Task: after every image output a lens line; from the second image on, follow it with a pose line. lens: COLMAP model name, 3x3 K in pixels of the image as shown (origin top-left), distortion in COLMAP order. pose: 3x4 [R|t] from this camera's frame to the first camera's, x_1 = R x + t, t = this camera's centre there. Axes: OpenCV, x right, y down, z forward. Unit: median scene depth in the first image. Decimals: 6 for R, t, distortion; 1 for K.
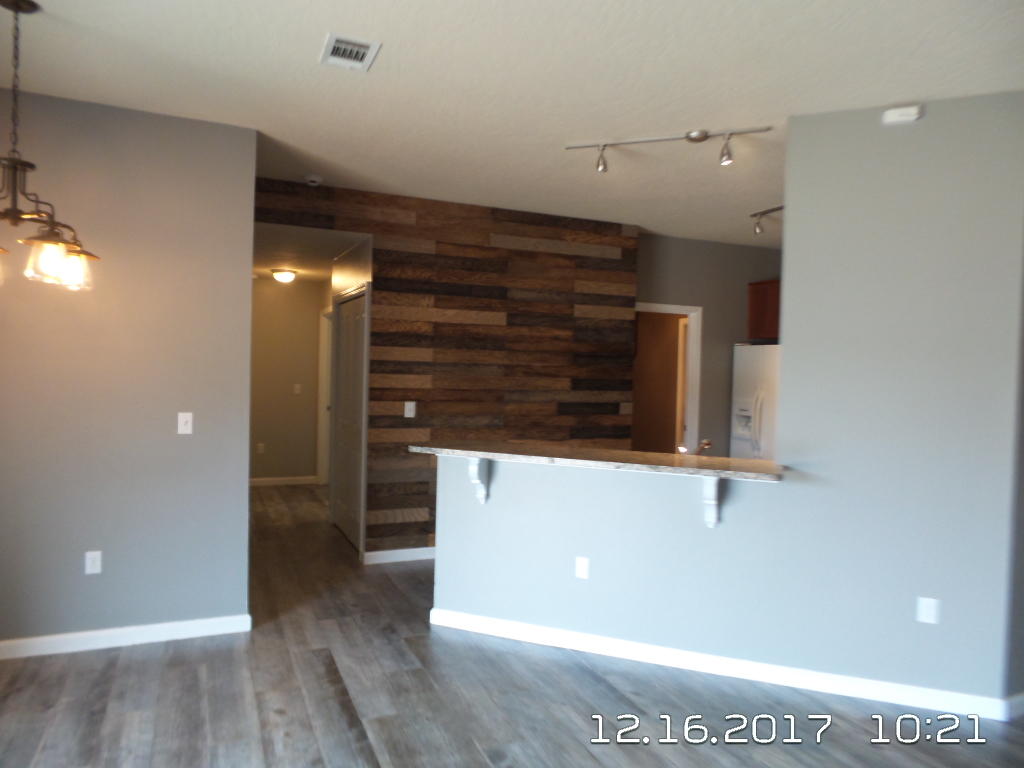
lens RADIAL K [[704.4, 0, 515.2], [0, 704.4, 395.9], [0, 0, 1]] dist [-0.009208, 0.012113]
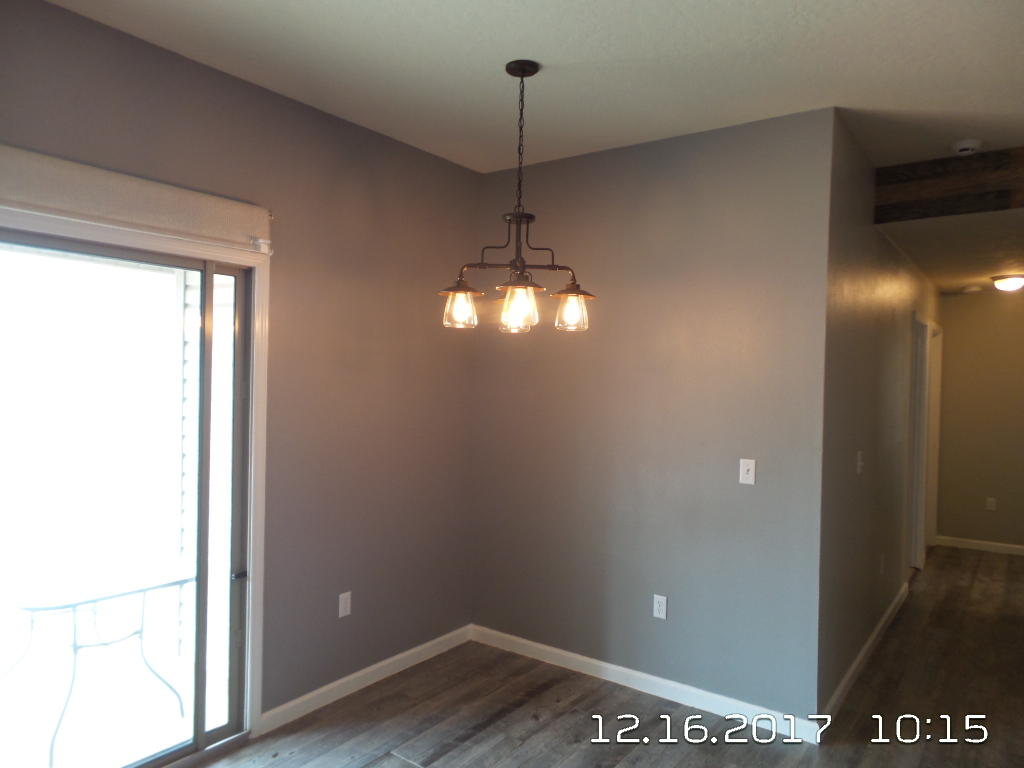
lens RADIAL K [[704.4, 0, 513.4], [0, 704.4, 392.1], [0, 0, 1]] dist [-0.009208, 0.012113]
pose [[0.489517, -0.006528, -0.871969, 0.100910], [-0.034615, 0.999038, -0.026912, -0.017699], [0.871306, 0.043357, 0.488821, 0.222170]]
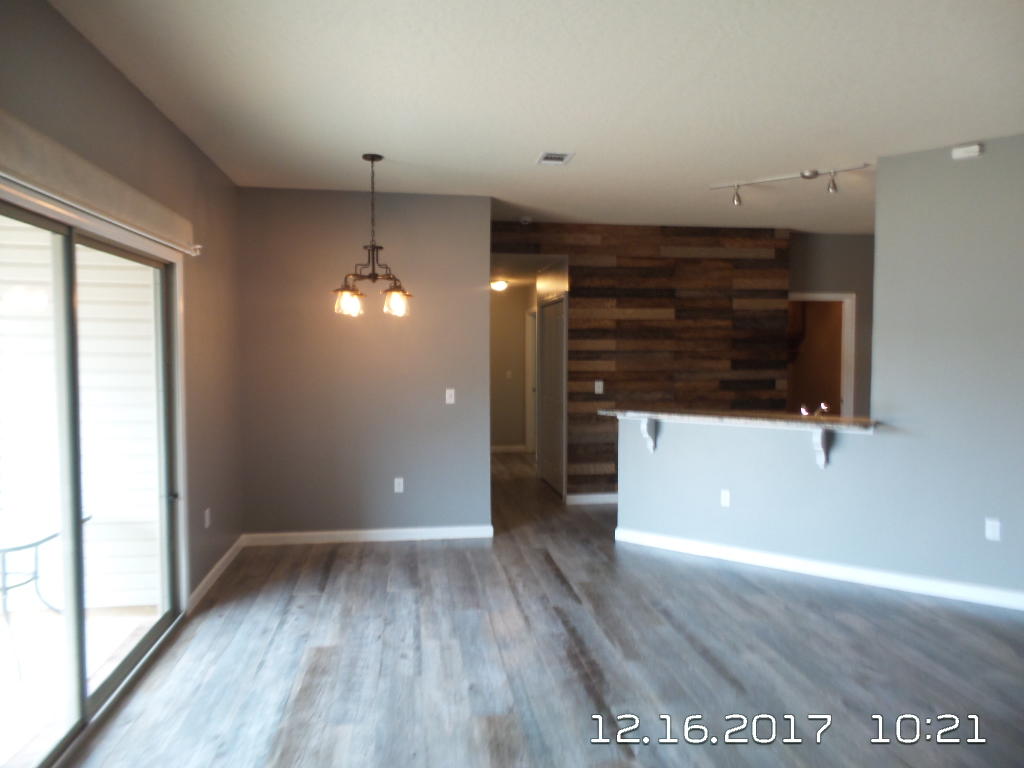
lens RADIAL K [[704.4, 0, 514.7], [0, 704.4, 395.2], [0, 0, 1]] dist [-0.009208, 0.012113]
pose [[0.962810, -0.013679, -0.269831, 0.050720], [0.018700, 0.999696, 0.016047, 0.010057], [0.269530, -0.020496, 0.962774, -0.292071]]
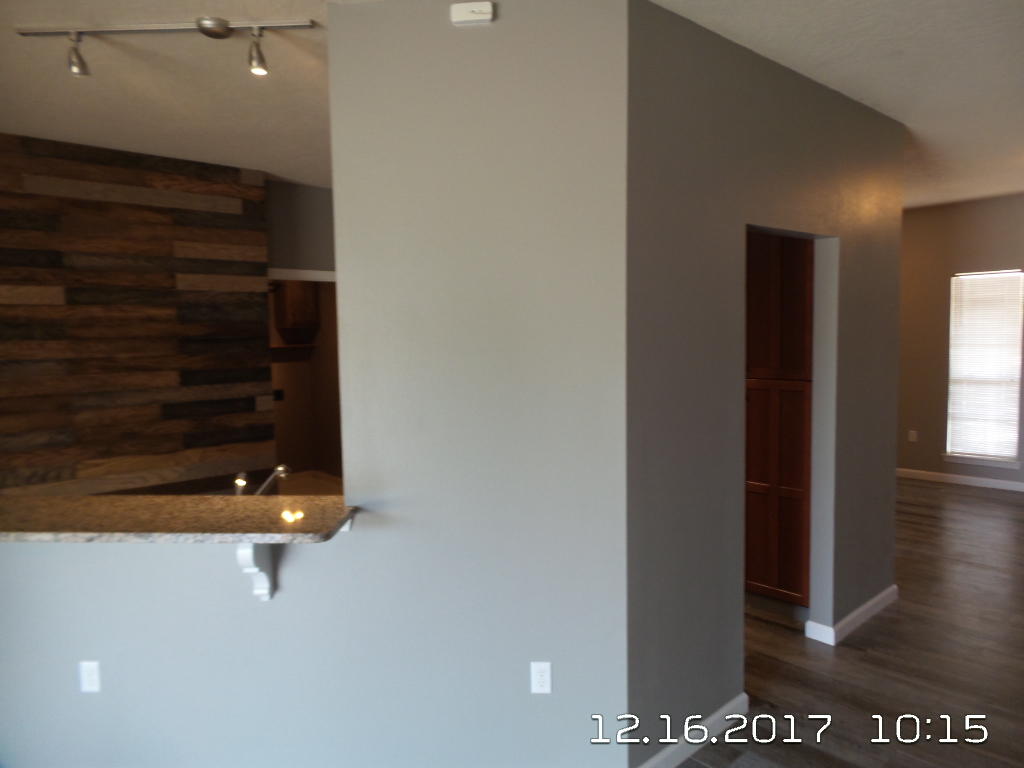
lens RADIAL K [[704.4, 0, 521.1], [0, 704.4, 393.9], [0, 0, 1]] dist [-0.009208, 0.012113]
pose [[0.944689, -0.065801, 0.321299, 0.199229], [0.048643, 0.996943, 0.061151, -0.031296], [-0.324341, -0.042140, 0.945001, 0.170391]]
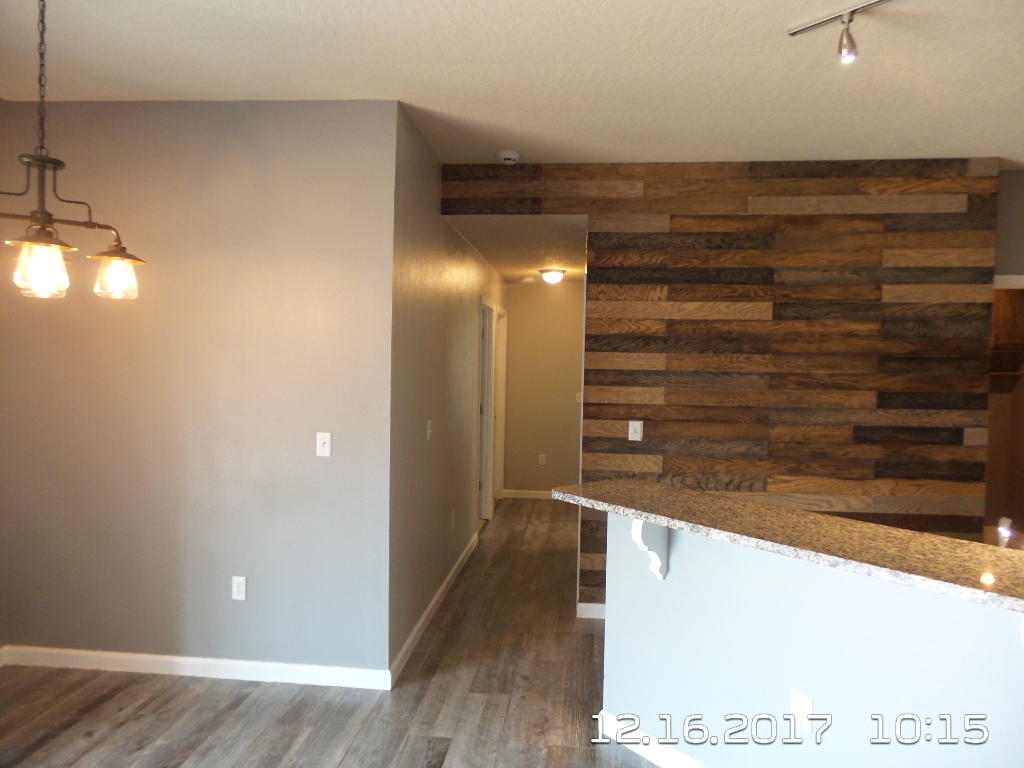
lens RADIAL K [[704.4, 0, 513.8], [0, 704.4, 392.1], [0, 0, 1]] dist [-0.009208, 0.012113]
pose [[0.865770, 0.008136, -0.500375, 0.126970], [-0.012734, 0.999902, -0.005774, -0.017371], [0.500279, 0.011371, 0.865789, 0.241183]]
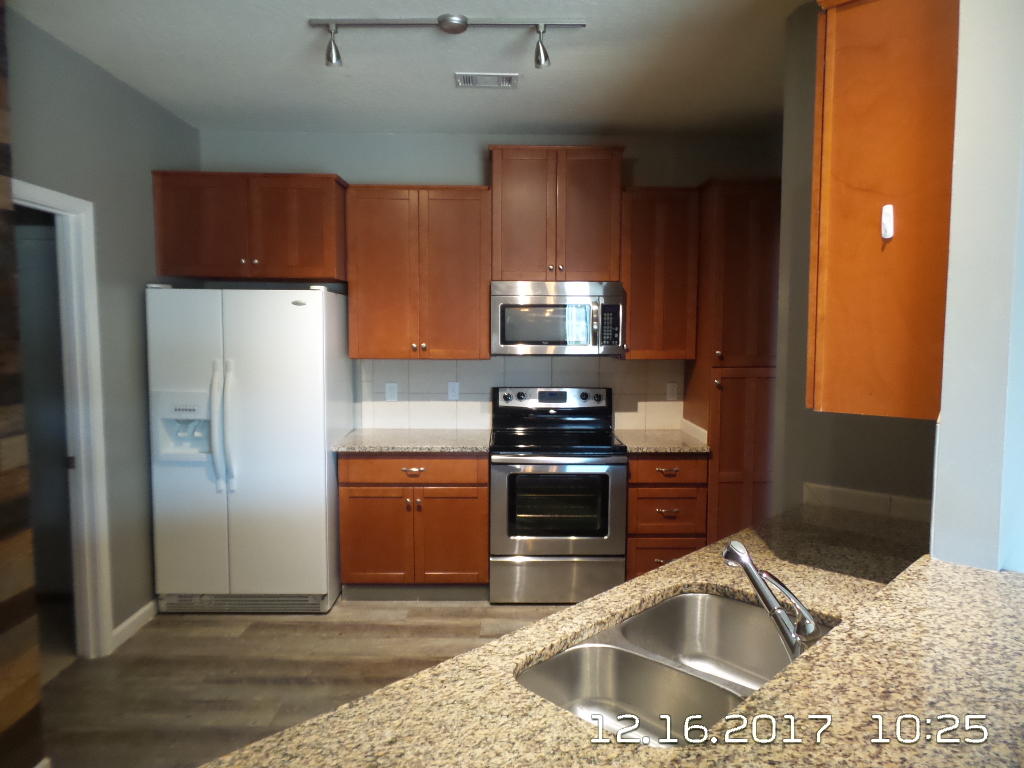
lens RADIAL K [[704.4, 0, 518.7], [0, 704.4, 389.3], [0, 0, 1]] dist [-0.009208, 0.012113]
pose [[0.402945, -0.094611, 0.910321, -0.073231], [0.030409, 0.995477, 0.090001, -0.044625], [-0.914719, -0.008583, 0.403999, 0.681175]]
